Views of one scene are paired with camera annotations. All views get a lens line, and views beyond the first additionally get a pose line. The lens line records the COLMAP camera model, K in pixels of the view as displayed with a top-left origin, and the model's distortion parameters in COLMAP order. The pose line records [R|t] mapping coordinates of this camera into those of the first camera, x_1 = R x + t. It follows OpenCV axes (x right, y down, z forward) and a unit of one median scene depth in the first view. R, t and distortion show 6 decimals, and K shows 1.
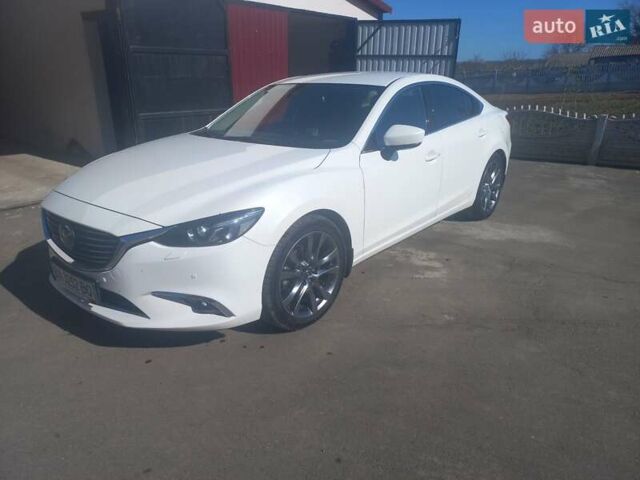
lens RADIAL K [[445.8, 0, 315.8], [0, 445.8, 243.5], [0, 0, 1]] dist [0.017328, 0.000060]
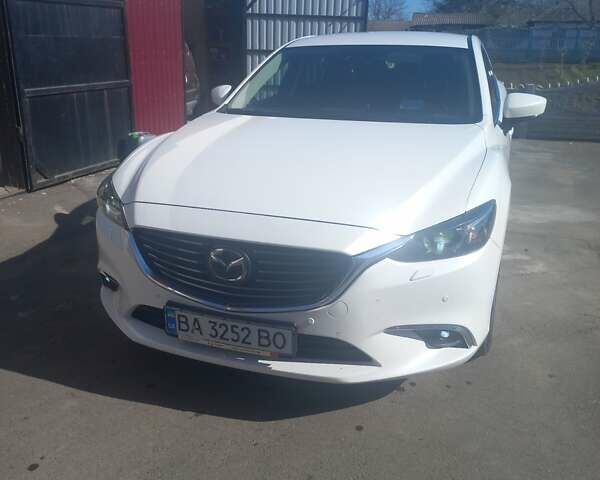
lens RADIAL K [[559.0, 0, 300.9], [0, 559.0, 235.5], [0, 0, 1]] dist [0.019987, 0.000000]
pose [[0.946363, -0.095937, 0.308534, -0.350324], [0.103848, 0.994550, -0.009281, -0.020932], [-0.305962, 0.040824, 0.951168, 0.083952]]
